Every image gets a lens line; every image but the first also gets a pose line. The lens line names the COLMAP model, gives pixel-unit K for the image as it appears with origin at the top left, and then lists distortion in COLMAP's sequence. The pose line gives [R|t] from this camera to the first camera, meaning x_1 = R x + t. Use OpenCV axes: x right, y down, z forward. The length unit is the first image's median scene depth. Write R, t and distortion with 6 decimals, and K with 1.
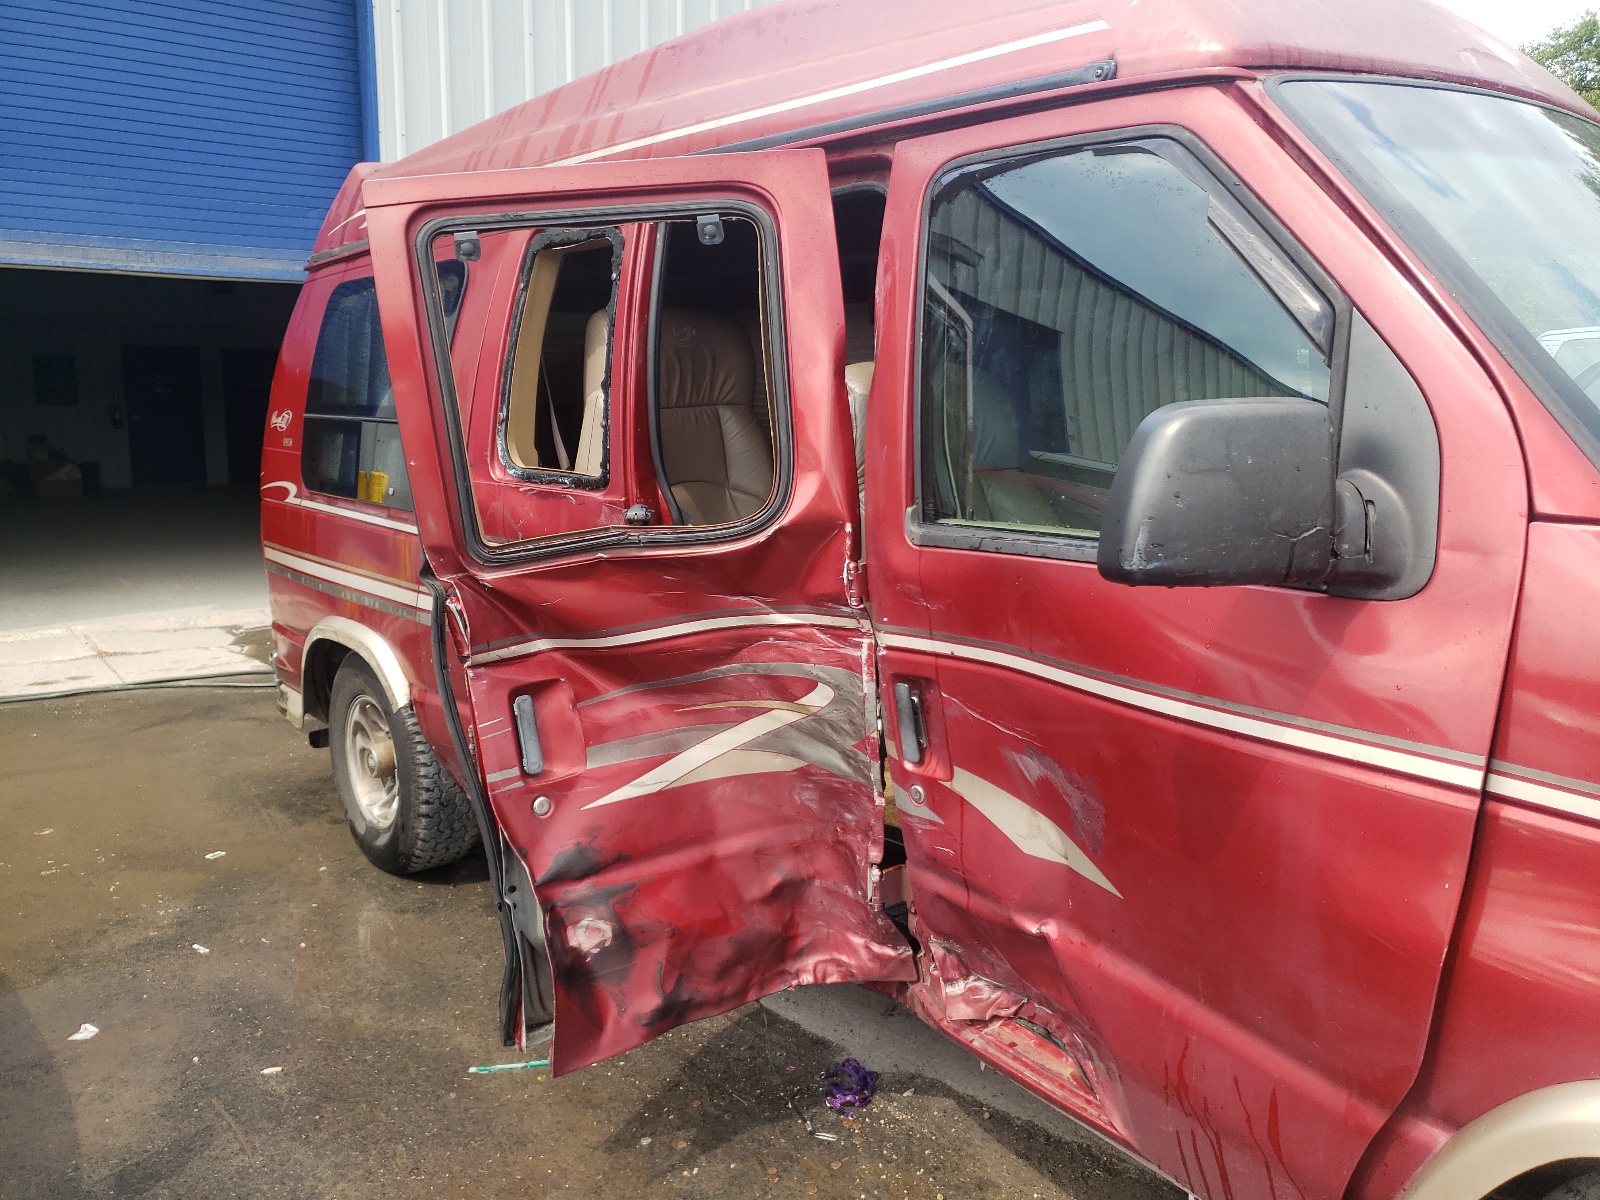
lens RADIAL K [[1291.9, 0, 800.1], [0, 1291.9, 591.0], [0, 0, 1]] dist [-0.043182, -0.017398]
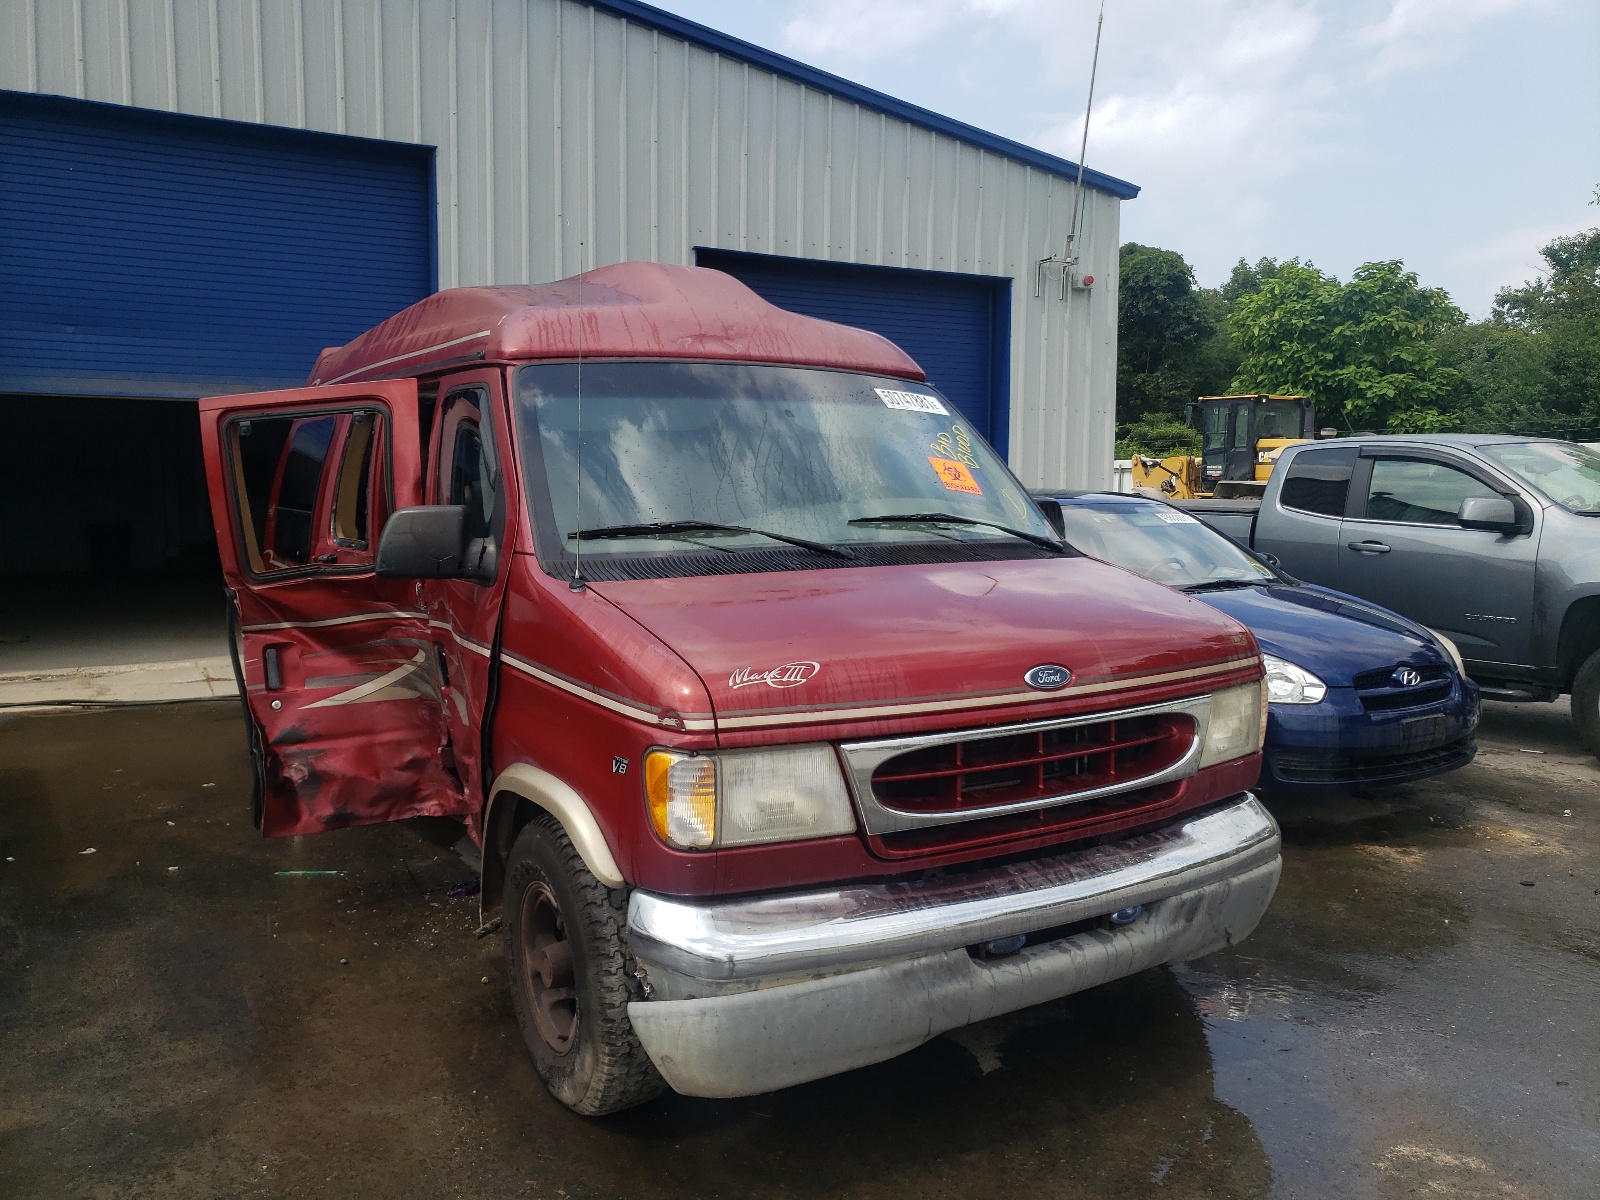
lens RADIAL K [[1291.9, 0, 798.2], [0, 1291.9, 608.0], [0, 0, 1]] dist [-0.043182, -0.017398]
pose [[0.988263, 0.023911, -0.150878, 0.853195], [-0.033333, 0.997627, -0.060235, 0.106093], [0.149080, 0.064558, 0.986716, -0.803679]]
